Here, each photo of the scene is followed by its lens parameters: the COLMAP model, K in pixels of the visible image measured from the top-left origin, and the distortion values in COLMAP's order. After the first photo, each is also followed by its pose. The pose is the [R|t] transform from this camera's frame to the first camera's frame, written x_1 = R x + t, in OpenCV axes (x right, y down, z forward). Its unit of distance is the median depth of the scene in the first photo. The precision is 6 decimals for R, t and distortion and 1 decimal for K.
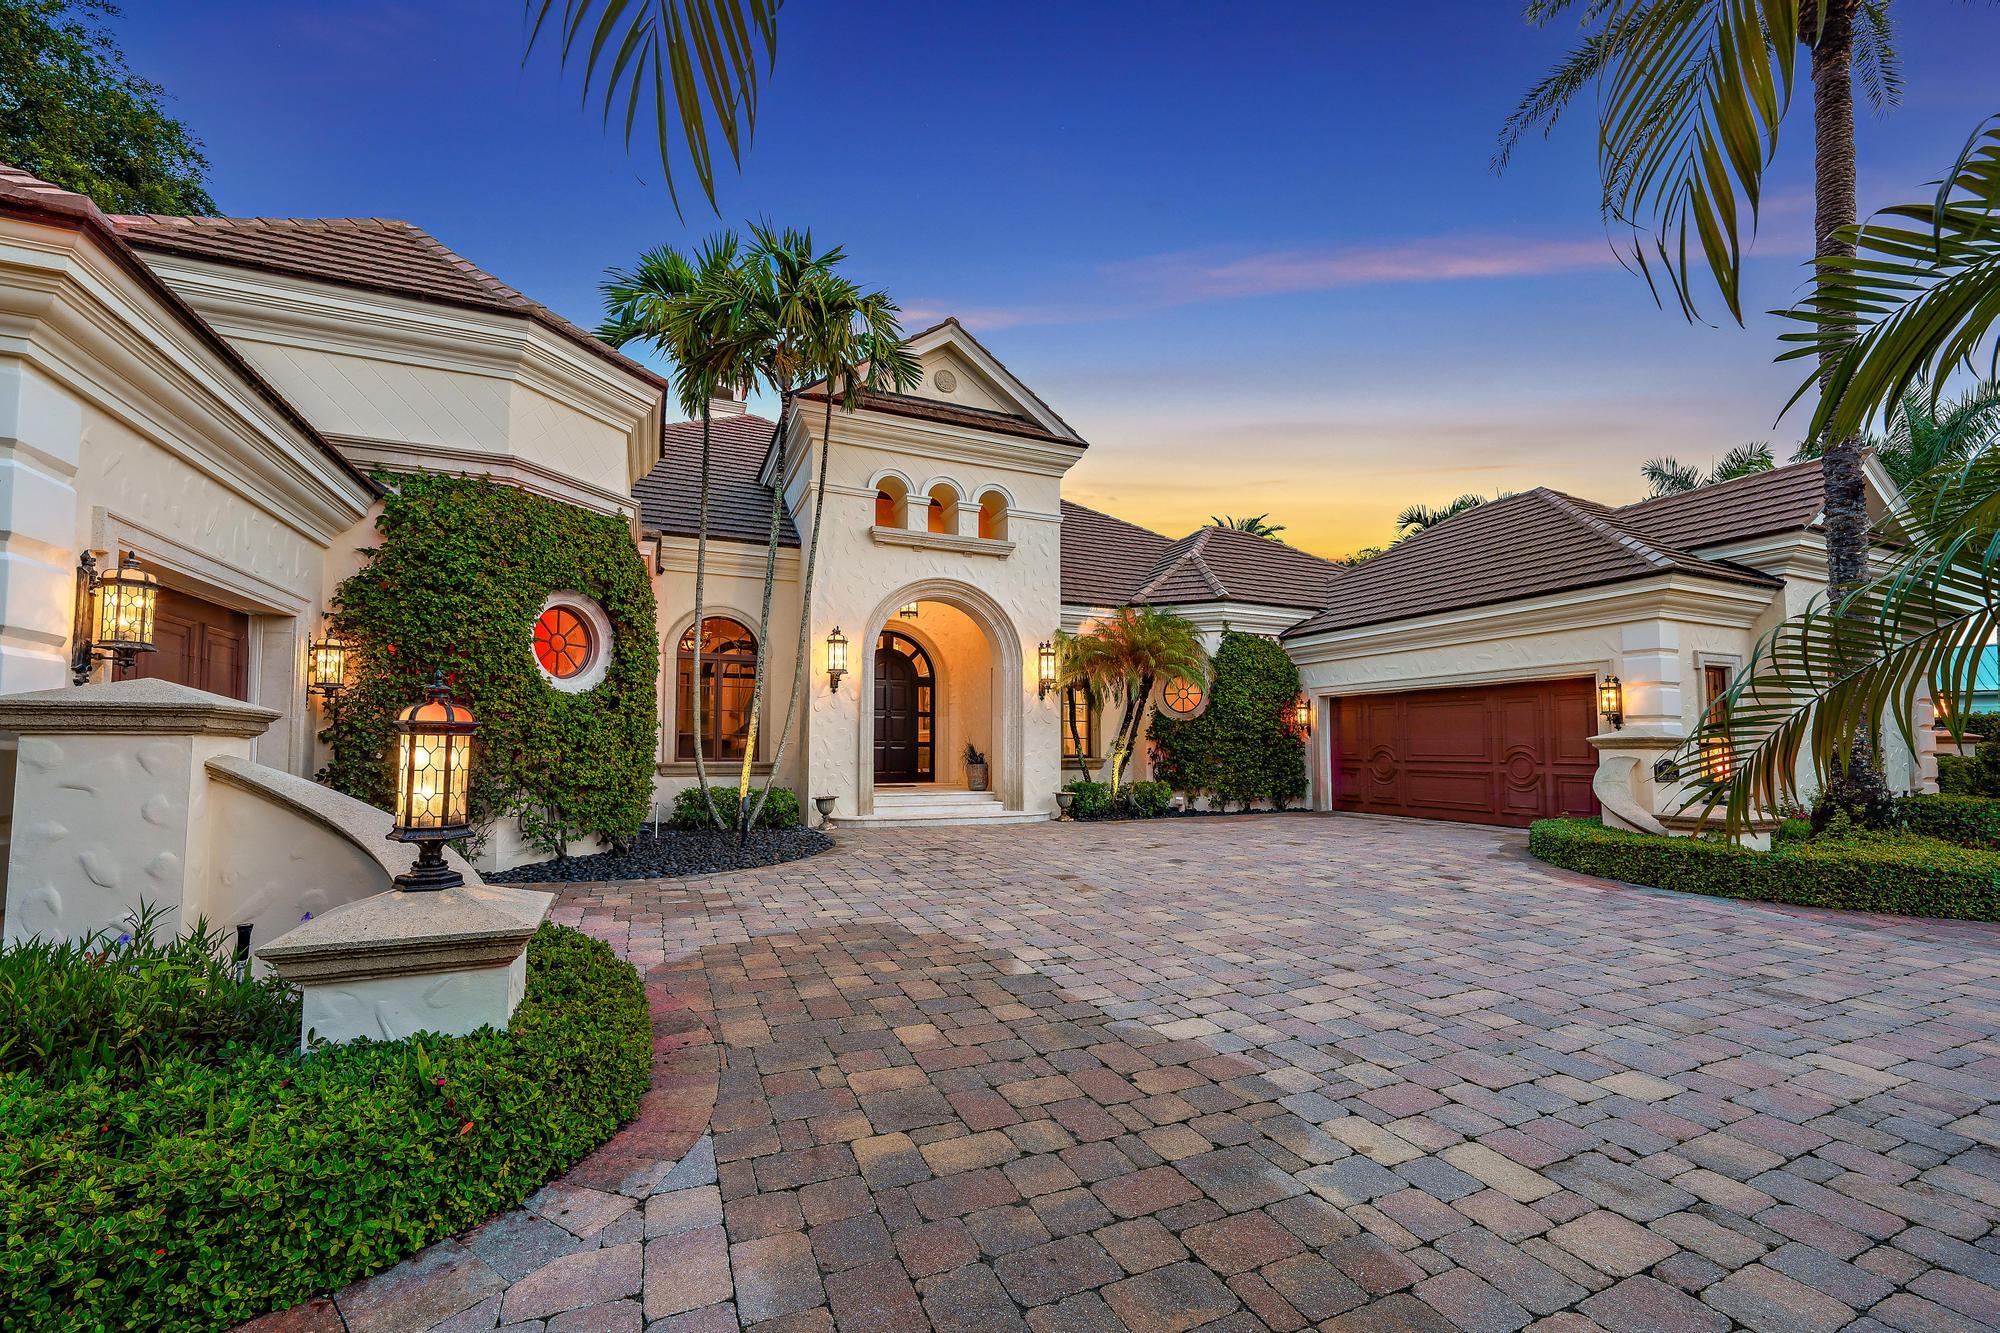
lens RADIAL K [[782.9, 0, 956.0], [0, 782.9, 694.0], [0, 0, 1]] dist [-0.035246, -0.000010]
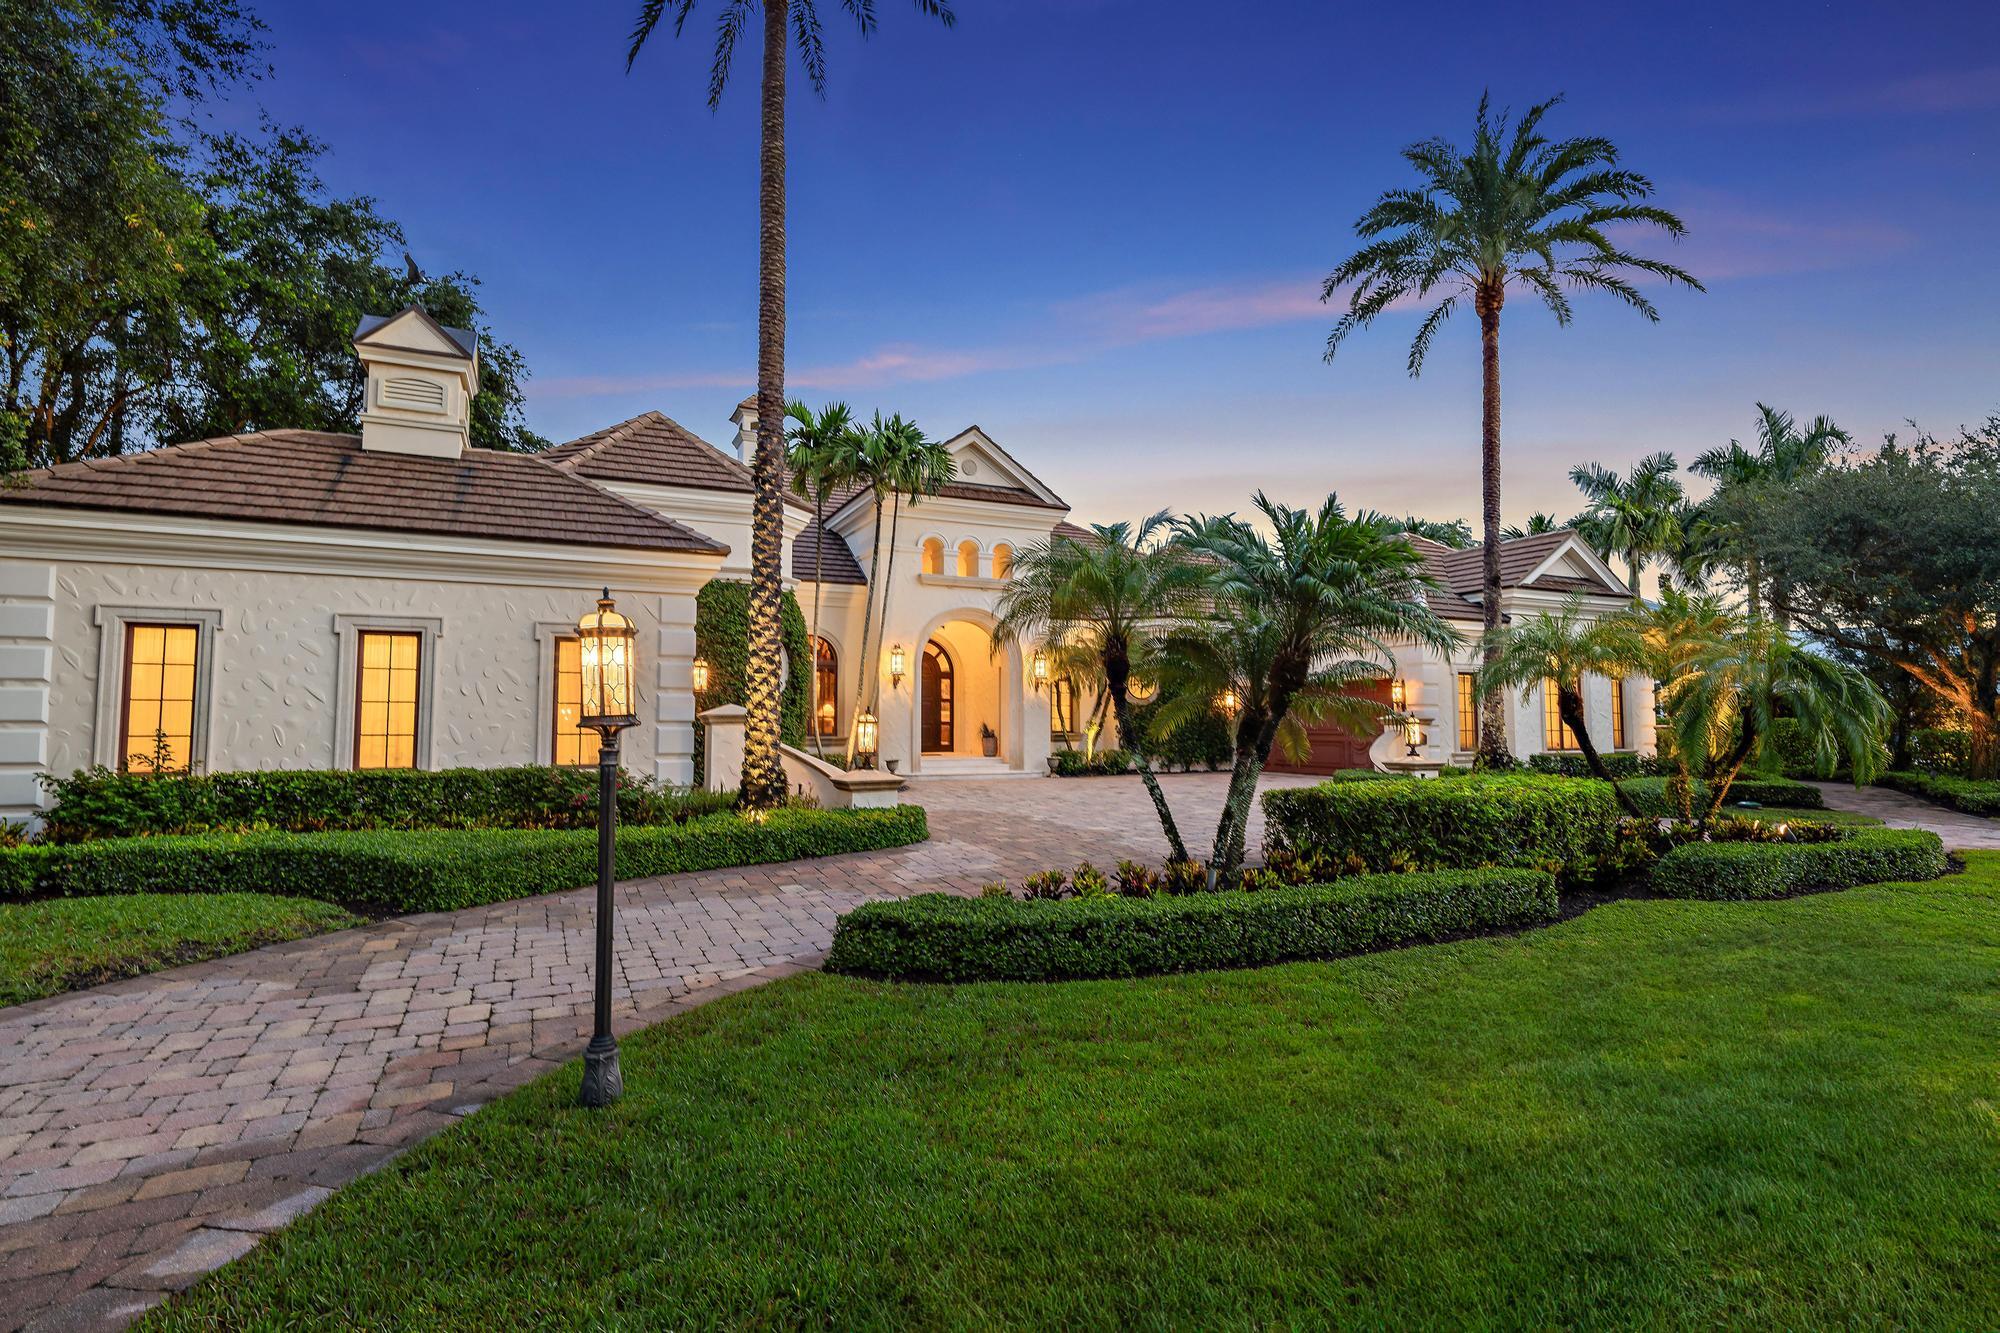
lens RADIAL K [[991.5, 0, 1000.0], [0, 991.5, 666.5], [0, 0, 1]] dist [0.000482, 0.000023]
pose [[0.996238, -0.001400, 0.086654, -0.104309], [0.000547, 0.999951, 0.009876, -0.051593], [-0.086663, -0.009792, 0.996190, -0.723192]]
